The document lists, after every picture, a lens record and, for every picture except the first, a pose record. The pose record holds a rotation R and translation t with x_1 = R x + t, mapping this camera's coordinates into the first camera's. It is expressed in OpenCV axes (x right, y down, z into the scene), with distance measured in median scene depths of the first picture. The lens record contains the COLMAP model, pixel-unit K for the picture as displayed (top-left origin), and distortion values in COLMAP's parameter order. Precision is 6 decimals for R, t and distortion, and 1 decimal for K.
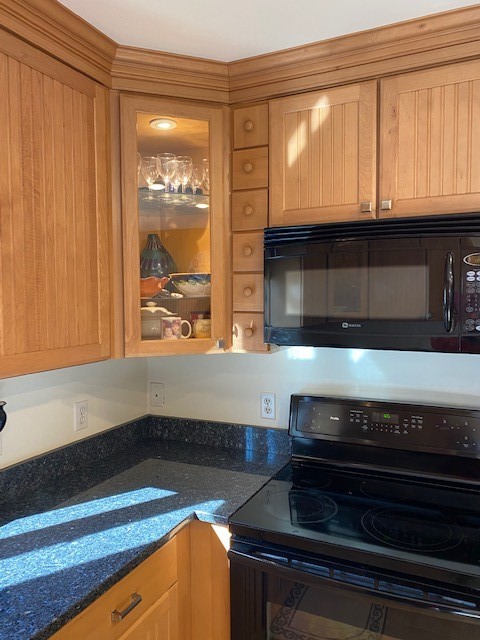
lens RADIAL K [[490.6, 0, 240.0], [0, 490.6, 320.0], [0, 0, 1]] dist [0.046620, -0.057936]
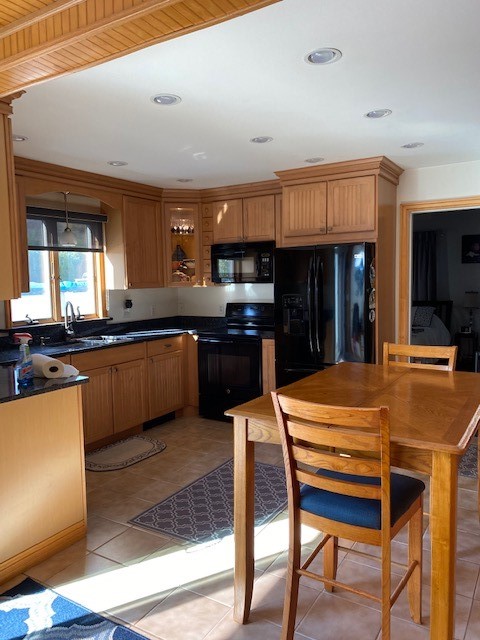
lens RADIAL K [[490.6, 0, 240.0], [0, 490.6, 320.0], [0, 0, 1]] dist [0.046620, -0.057936]
pose [[0.993009, -0.000871, -0.118032, 0.574046], [0.005630, 0.999184, 0.039997, 0.156735], [0.117900, -0.040382, 0.992204, -1.978859]]
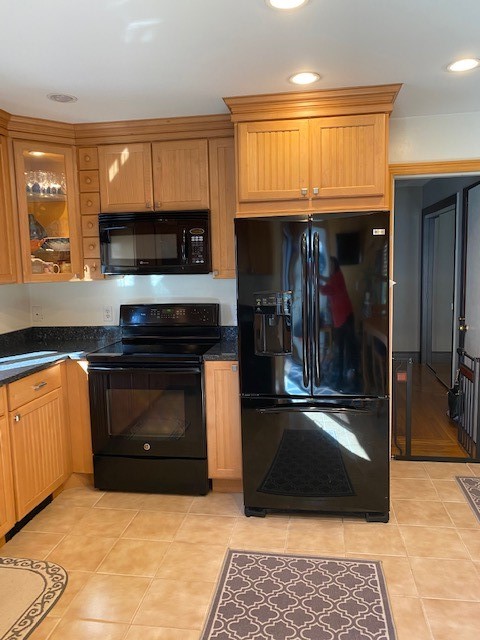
lens RADIAL K [[490.6, 0, 240.0], [0, 490.6, 320.0], [0, 0, 1]] dist [0.046620, -0.057936]
pose [[0.958959, -0.046651, 0.279680, 0.021109], [0.028902, 0.997317, 0.067254, 0.110789], [-0.282067, -0.056410, 0.957735, -1.001205]]
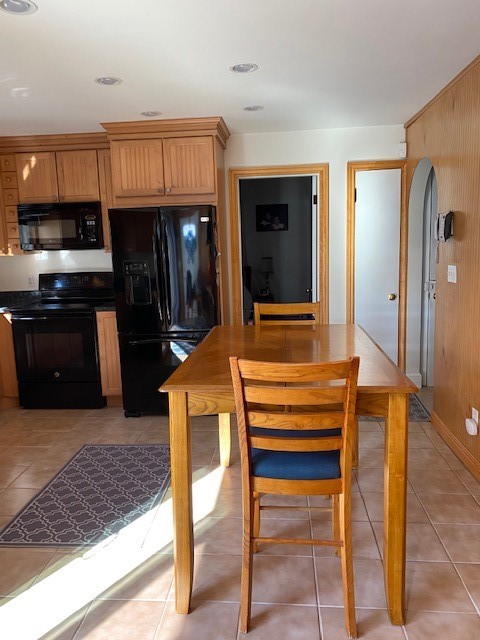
lens RADIAL K [[490.6, 0, 240.0], [0, 490.6, 320.0], [0, 0, 1]] dist [0.046620, -0.057936]
pose [[0.938900, -0.073490, 0.336254, 0.225349], [0.039731, 0.993550, 0.106207, 0.179725], [-0.341891, -0.086358, 0.935763, -1.830016]]
